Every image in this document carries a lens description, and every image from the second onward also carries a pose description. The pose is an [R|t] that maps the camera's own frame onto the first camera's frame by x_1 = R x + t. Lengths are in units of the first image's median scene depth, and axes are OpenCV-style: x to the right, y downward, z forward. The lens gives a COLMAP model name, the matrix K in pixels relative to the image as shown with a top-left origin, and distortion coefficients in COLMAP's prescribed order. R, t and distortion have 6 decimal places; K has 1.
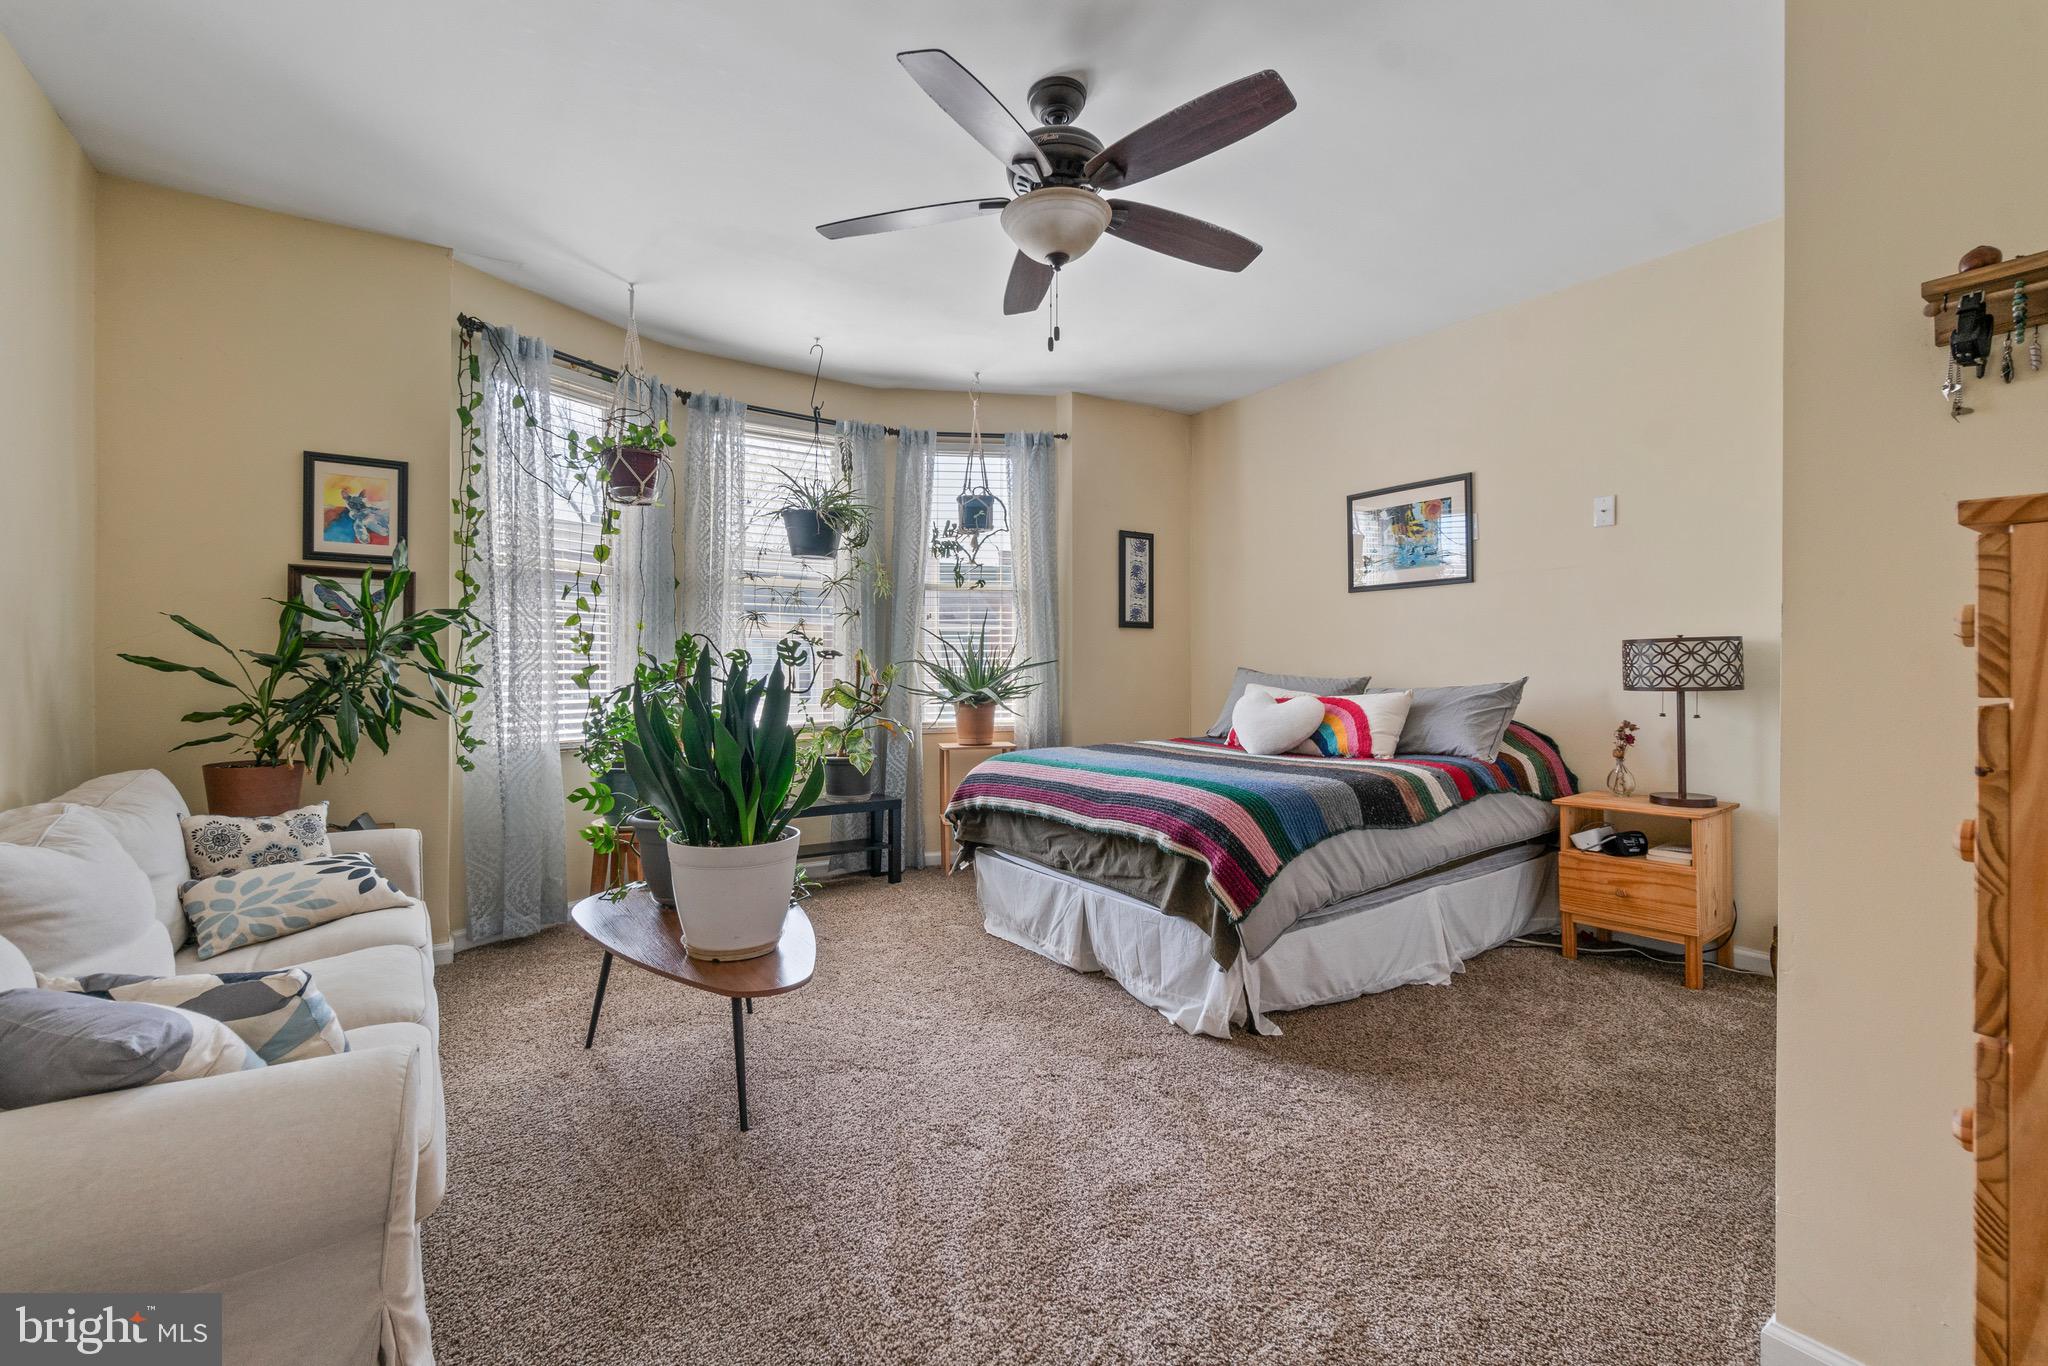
lens RADIAL K [[894.5, 0, 1009.5], [0, 894.5, 677.0], [0, 0, 1]] dist [-0.001896, -0.000770]
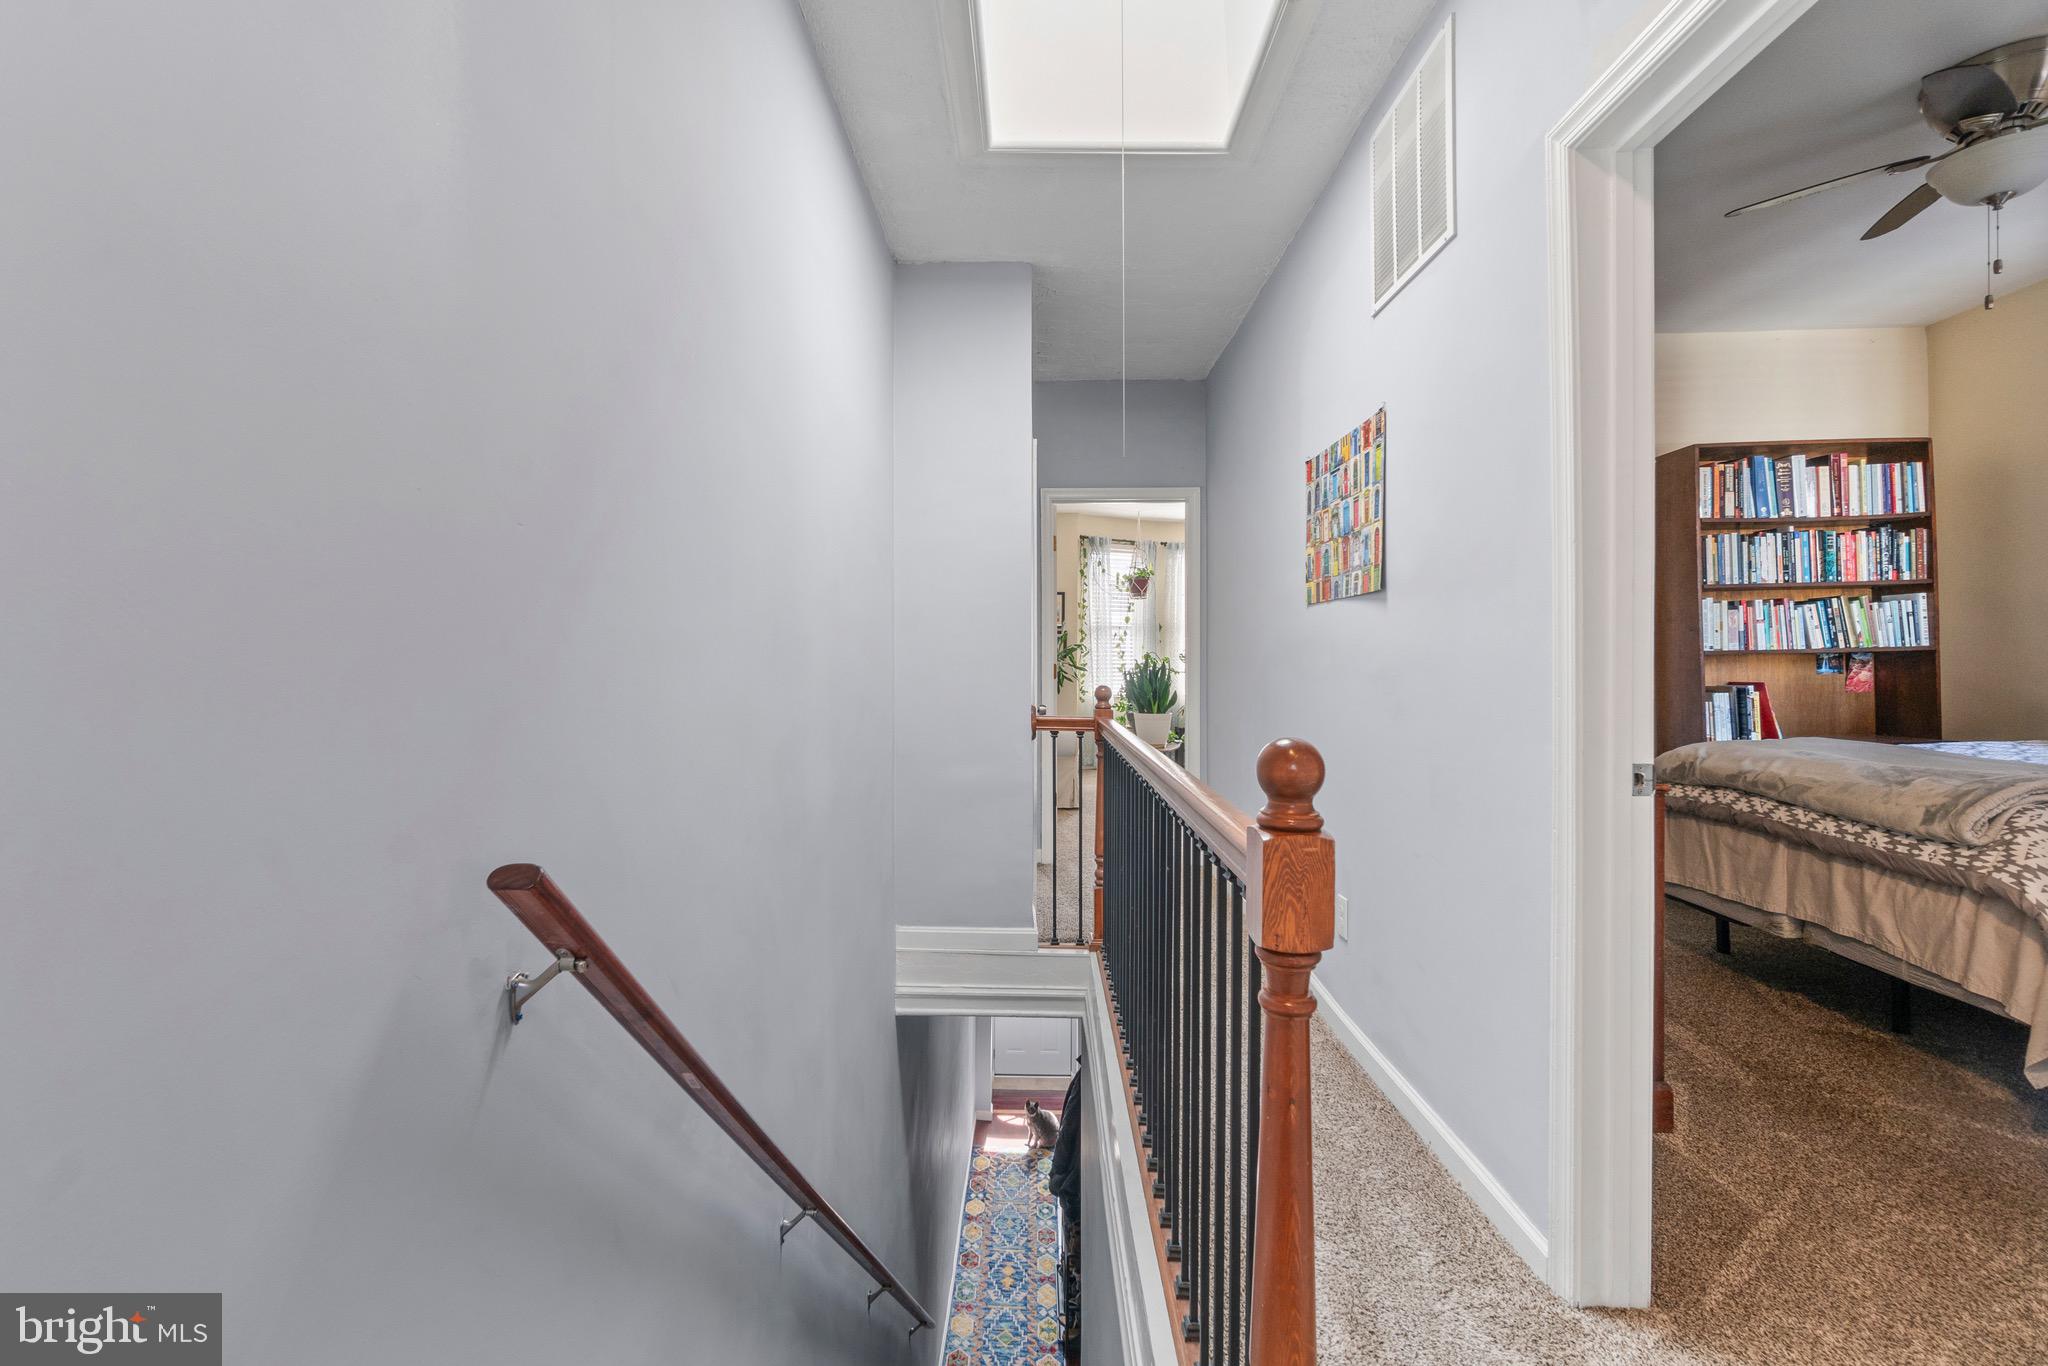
lens RADIAL K [[894.5, 0, 1018.6], [0, 894.5, 664.2], [0, 0, 1]] dist [-0.001896, -0.000770]
pose [[0.828048, -0.003336, -0.560647, 0.747044], [-0.001883, 0.999960, -0.008731, 0.013263], [0.560654, 0.008286, 0.828009, -1.342166]]
